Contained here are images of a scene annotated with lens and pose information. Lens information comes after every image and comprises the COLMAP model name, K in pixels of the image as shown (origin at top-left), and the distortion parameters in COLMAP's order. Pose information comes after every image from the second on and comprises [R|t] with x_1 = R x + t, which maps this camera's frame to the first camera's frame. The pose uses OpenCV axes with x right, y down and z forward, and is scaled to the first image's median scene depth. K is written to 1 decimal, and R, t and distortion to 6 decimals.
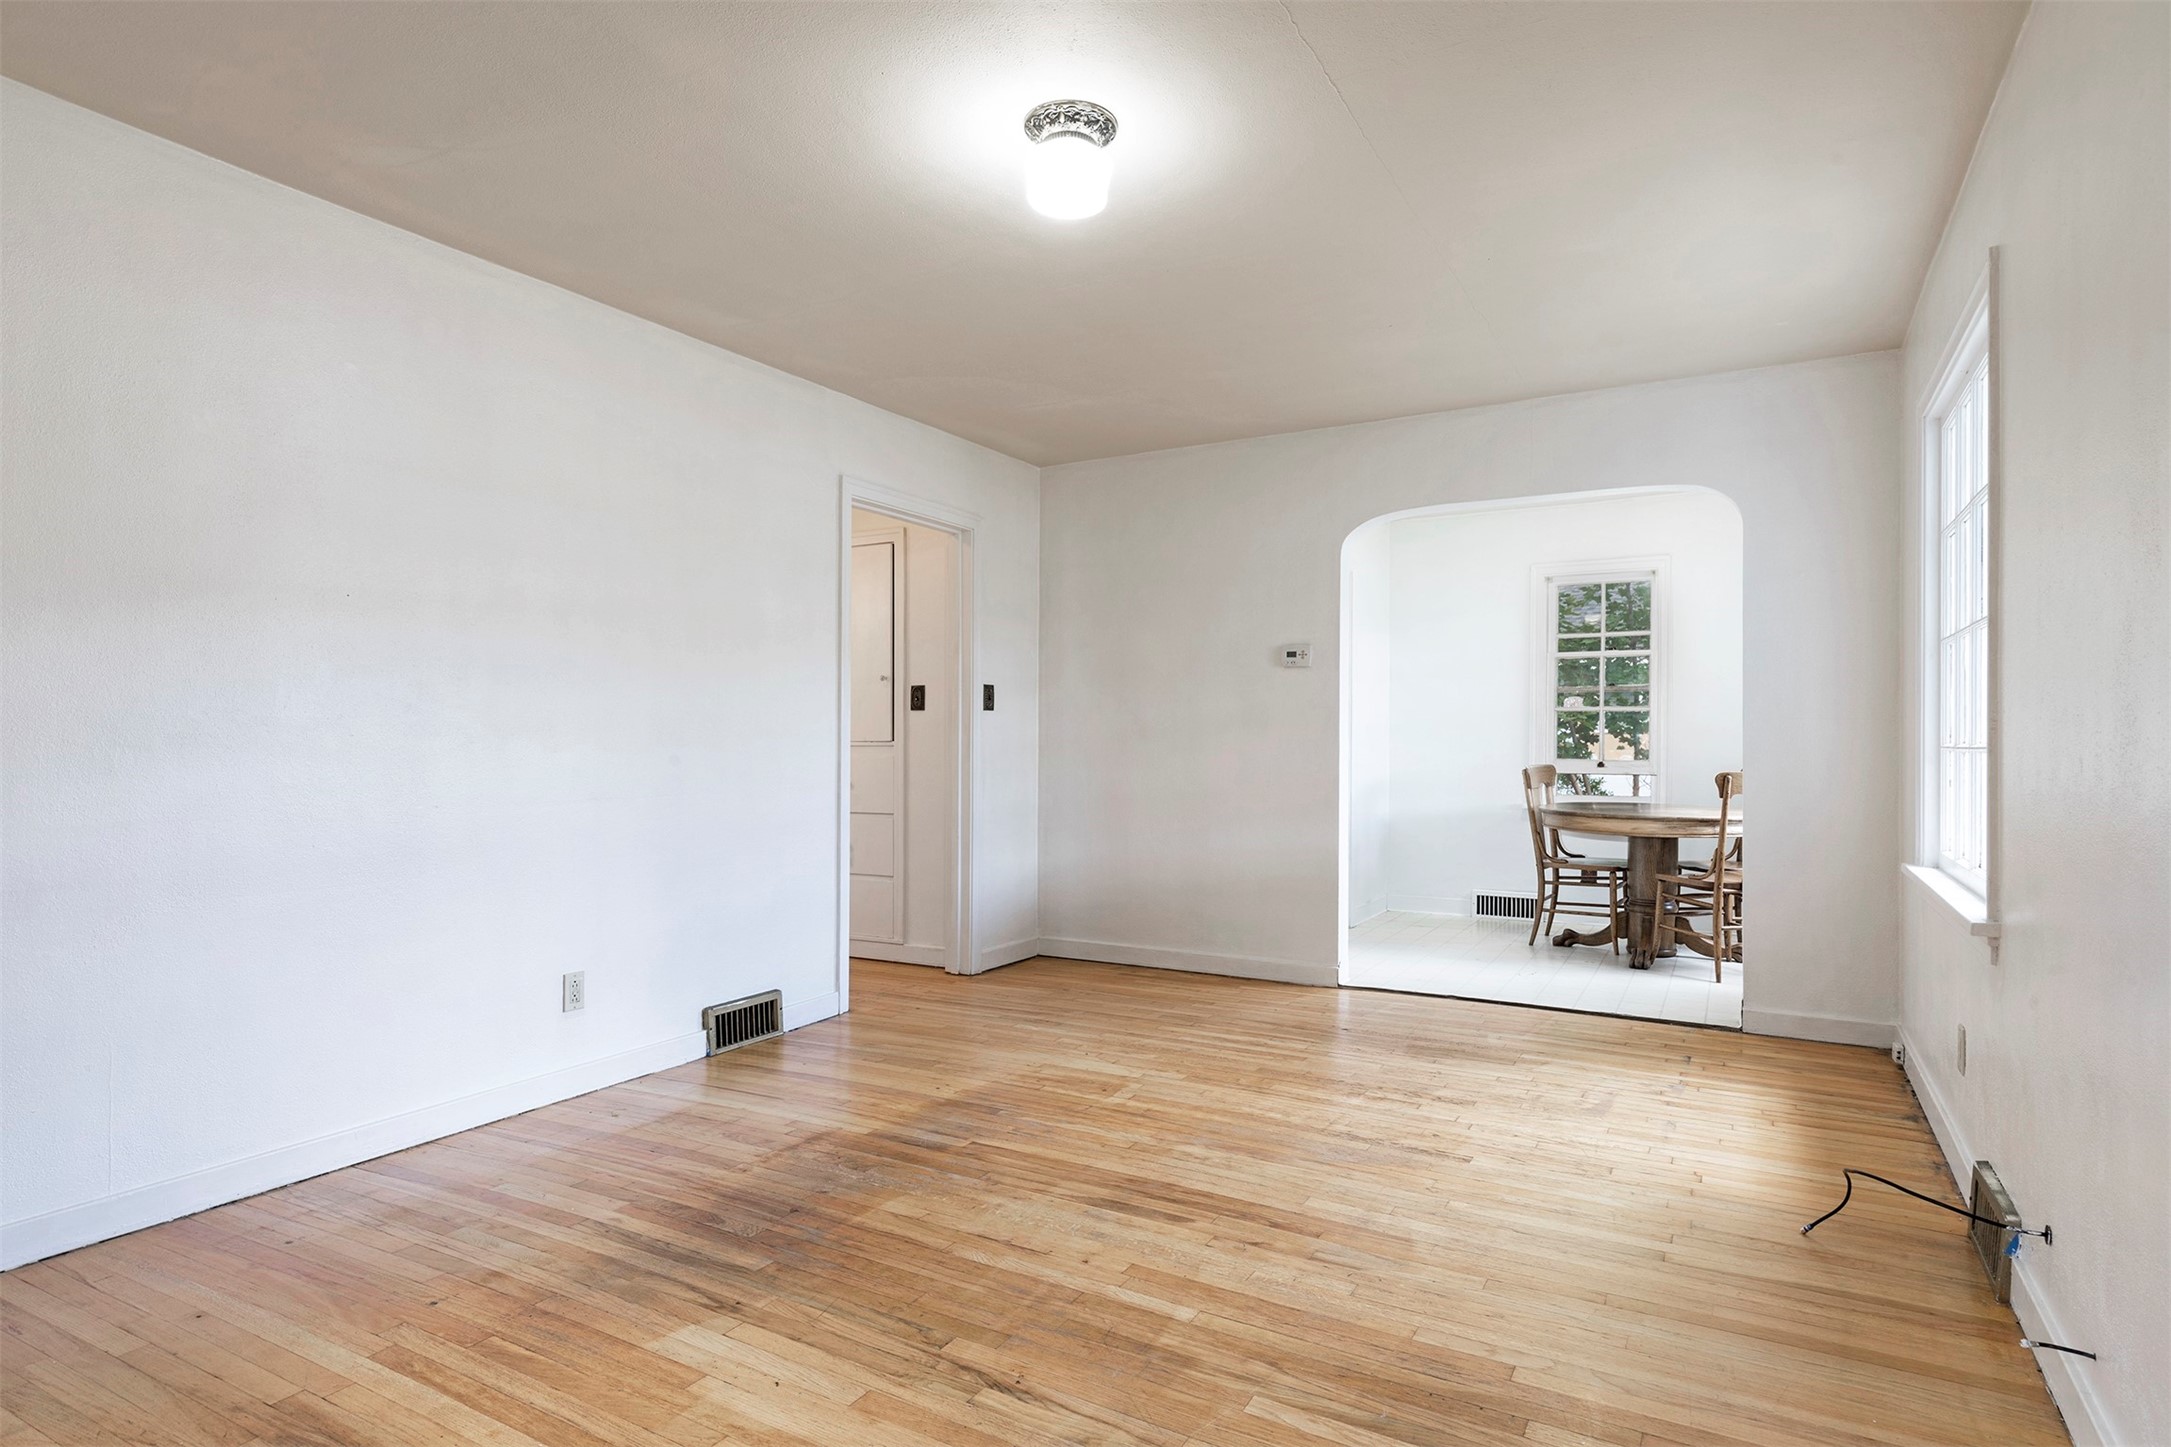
lens RADIAL K [[1168.3, 0, 1084.7], [0, 1168.3, 757.1], [0, 0, 1]] dist [-0.002907, -0.000400]
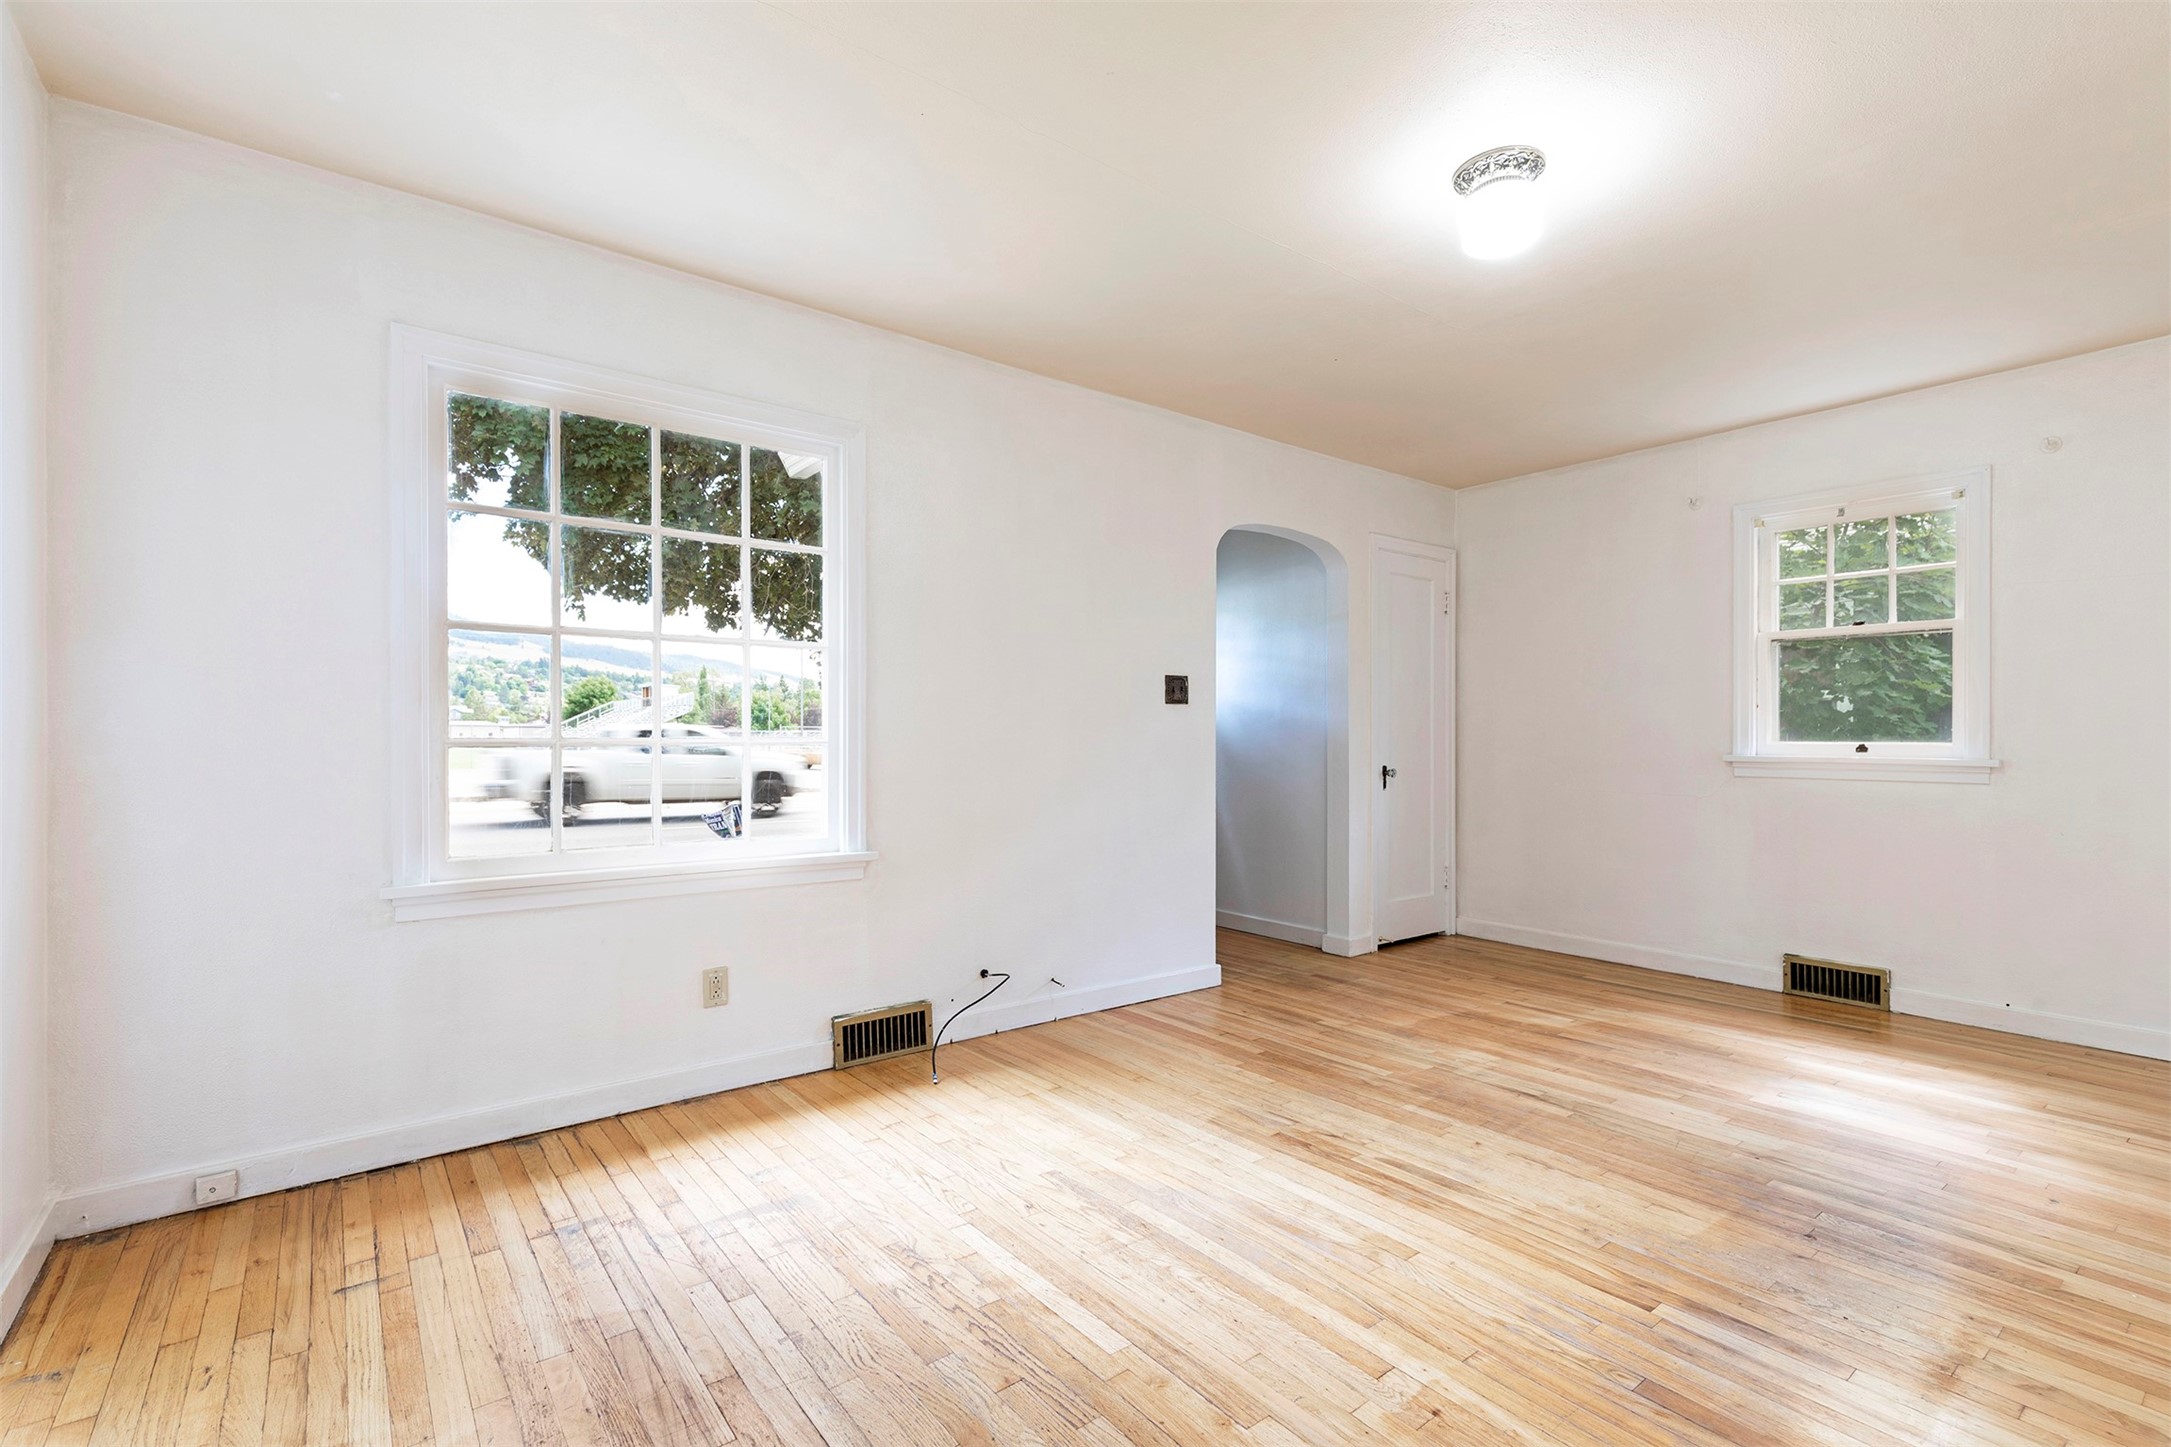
lens RADIAL K [[985.4, 0, 1091.2], [0, 985.4, 737.8], [0, 0, 1]] dist [0.002354, -0.000028]
pose [[-0.929267, -0.001293, 0.369407, -0.002869], [0.005515, 0.999834, 0.017372, -0.025058], [-0.369368, 0.018180, -0.929105, 1.604368]]
